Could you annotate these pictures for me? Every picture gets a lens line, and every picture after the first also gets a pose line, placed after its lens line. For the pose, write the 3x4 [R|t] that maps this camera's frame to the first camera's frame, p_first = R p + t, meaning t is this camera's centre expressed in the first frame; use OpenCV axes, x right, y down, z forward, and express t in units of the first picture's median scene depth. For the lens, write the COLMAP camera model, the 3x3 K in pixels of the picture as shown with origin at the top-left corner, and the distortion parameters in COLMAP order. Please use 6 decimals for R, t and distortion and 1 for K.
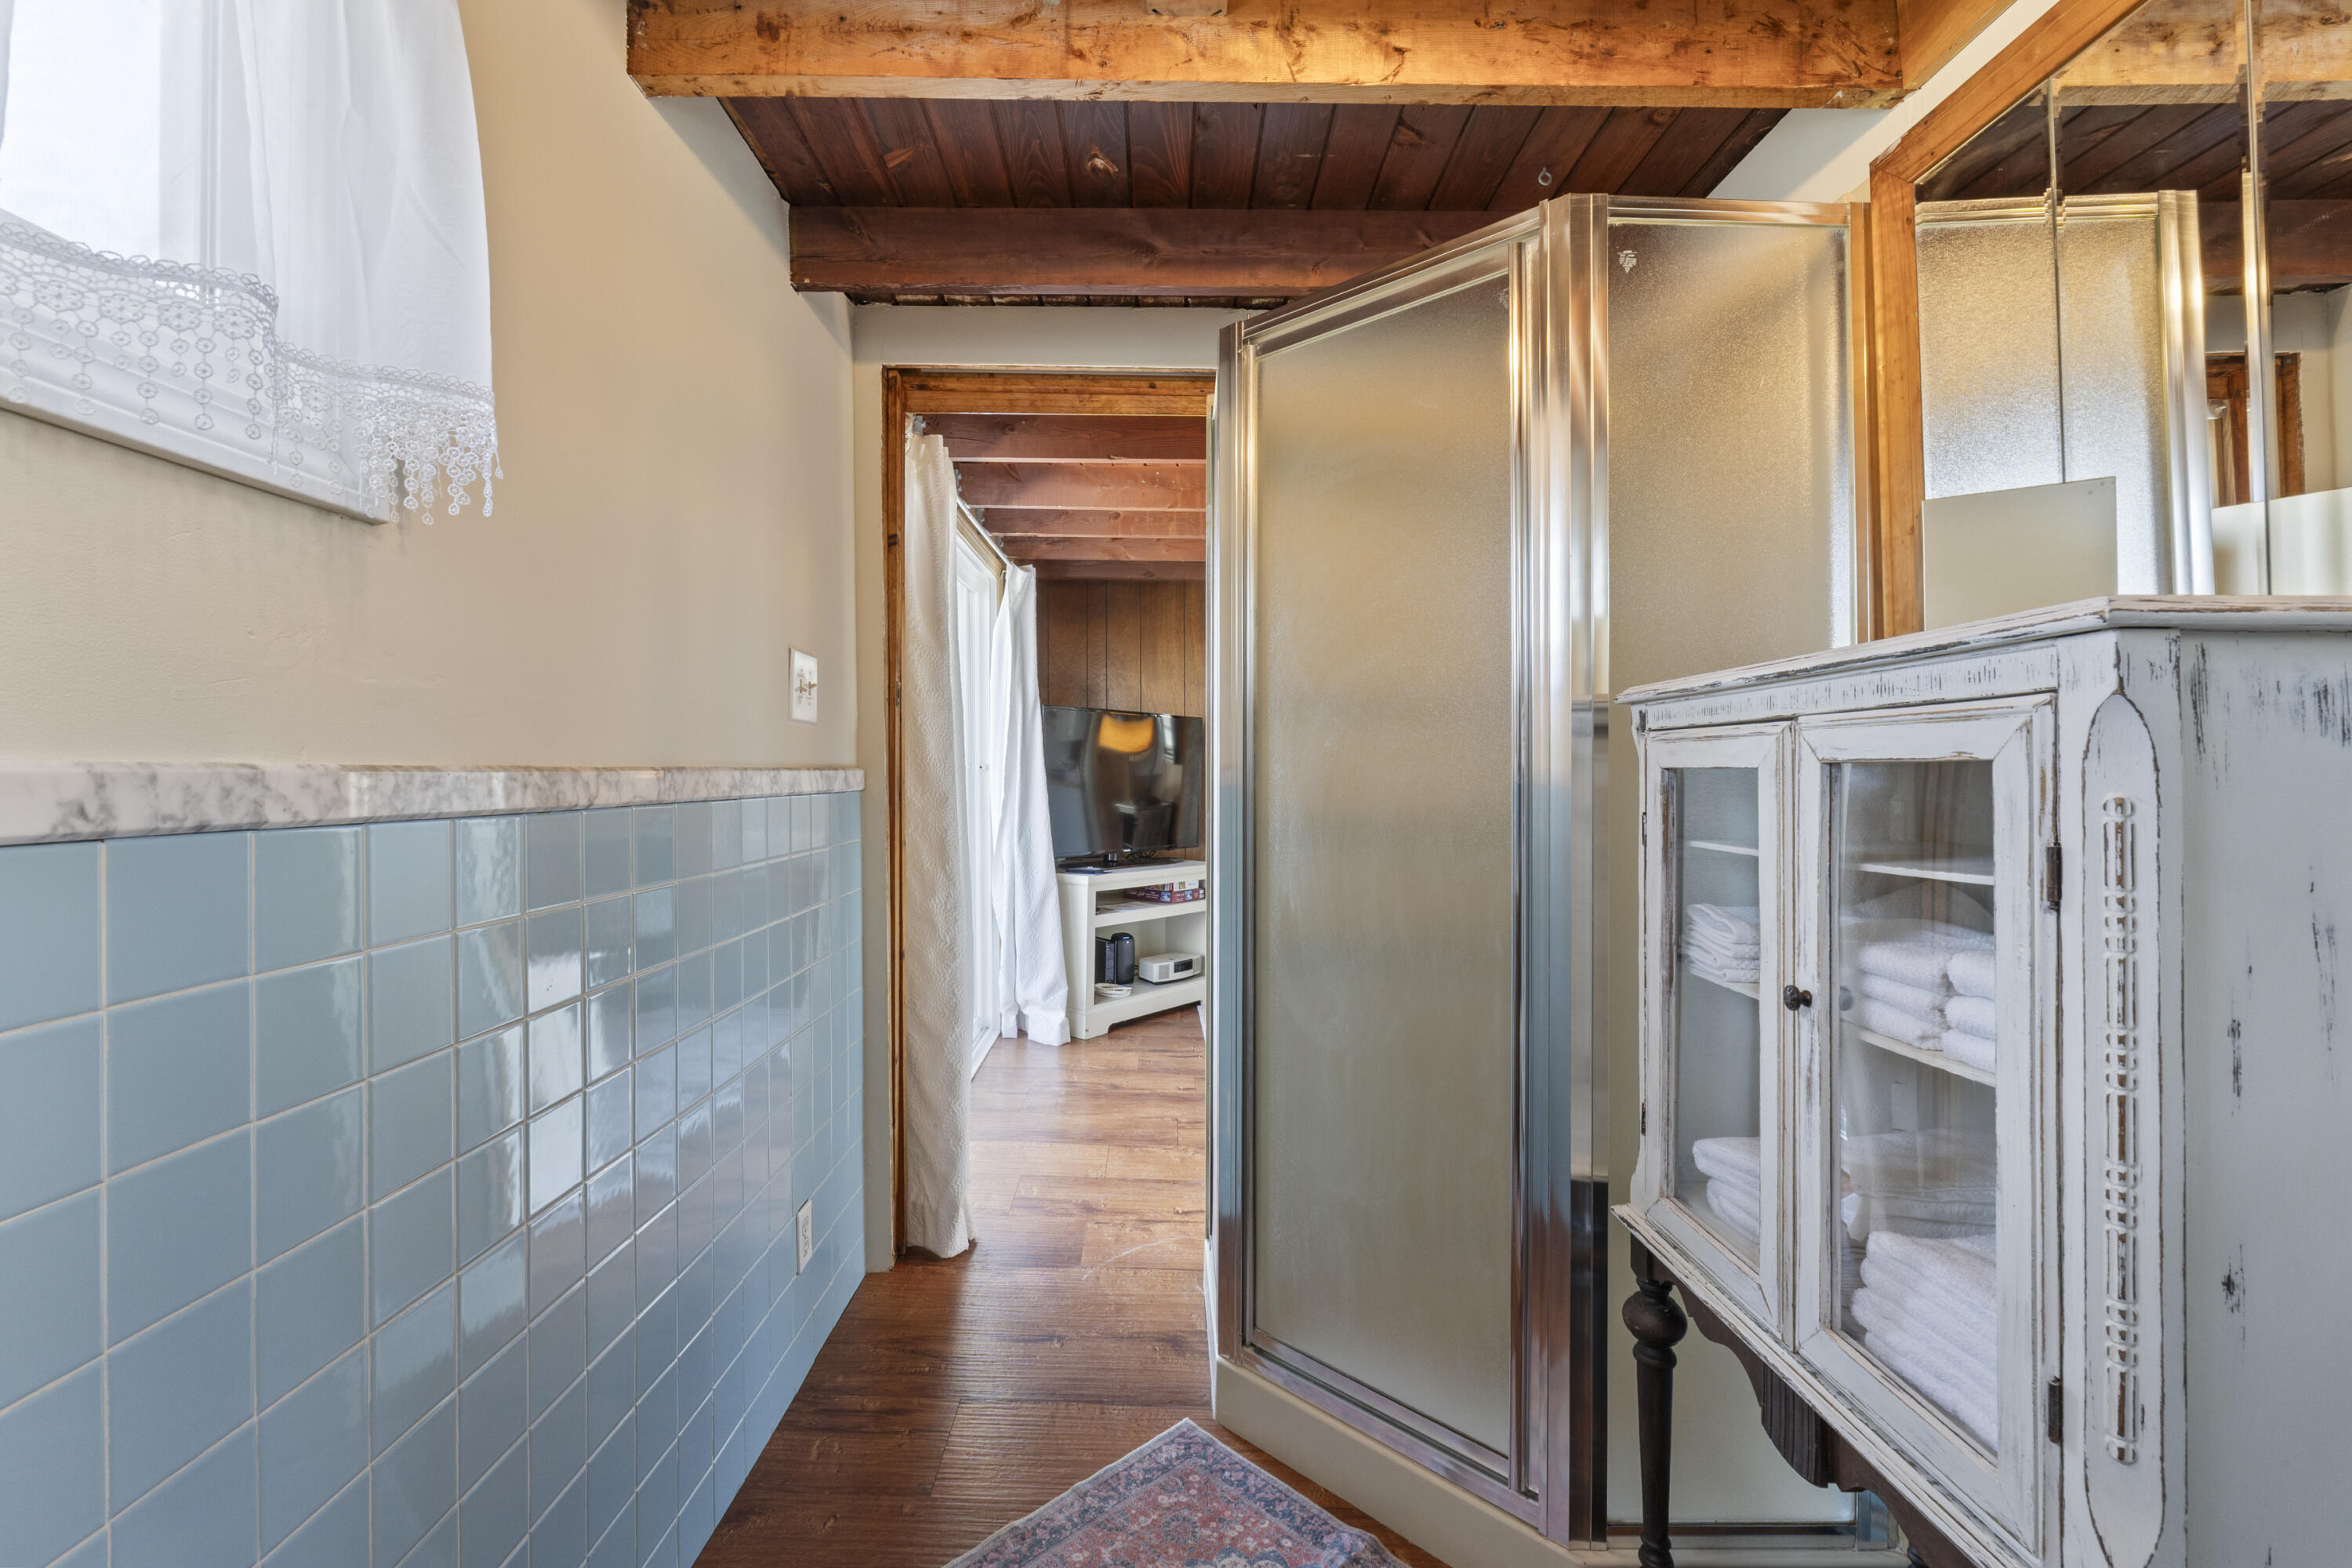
lens RADIAL K [[1027.1, 0, 1176.0], [0, 1027.1, 784.0], [0, 0, 1]] dist [-0.000041, -0.000014]
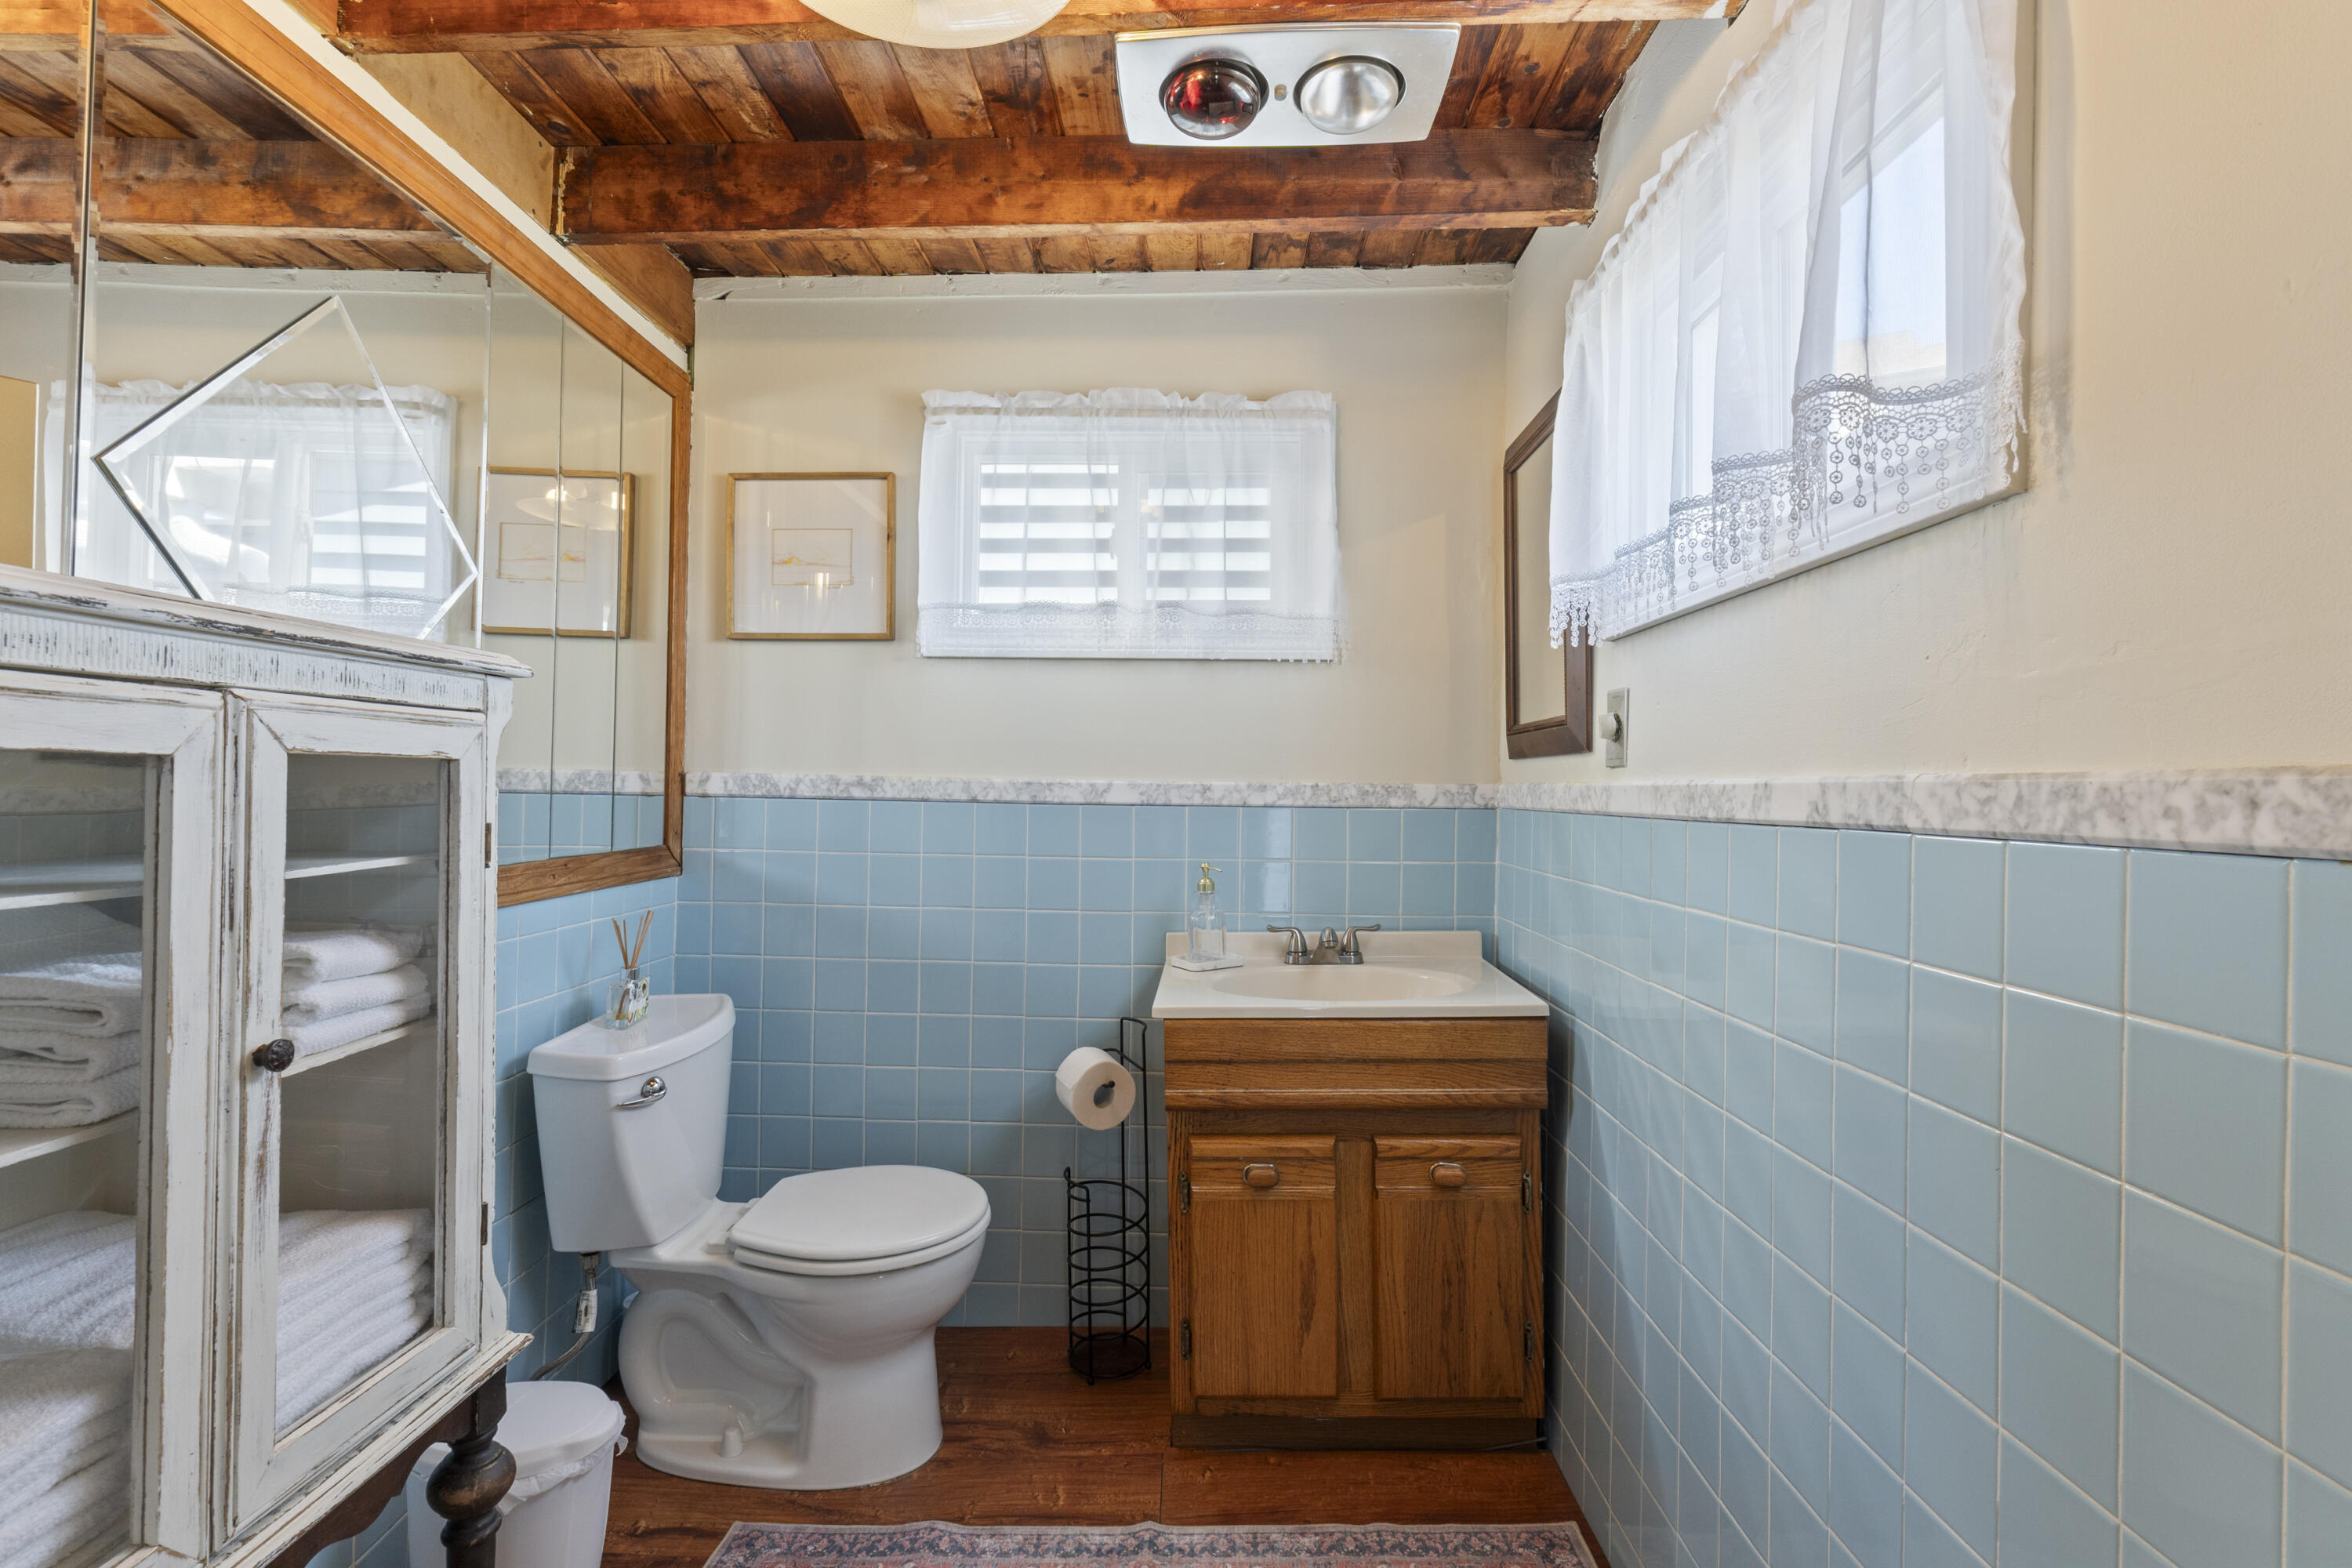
lens RADIAL K [[1220.4, 0, 1176.0], [0, 1220.4, 784.0], [0, 0, 1]] dist [0.000128, 0.000025]
pose [[-0.999543, -0.009624, 0.028663, -0.119502], [-0.009424, 0.999930, 0.007088, -0.010887], [-0.028729, 0.006815, -0.999564, 2.253416]]
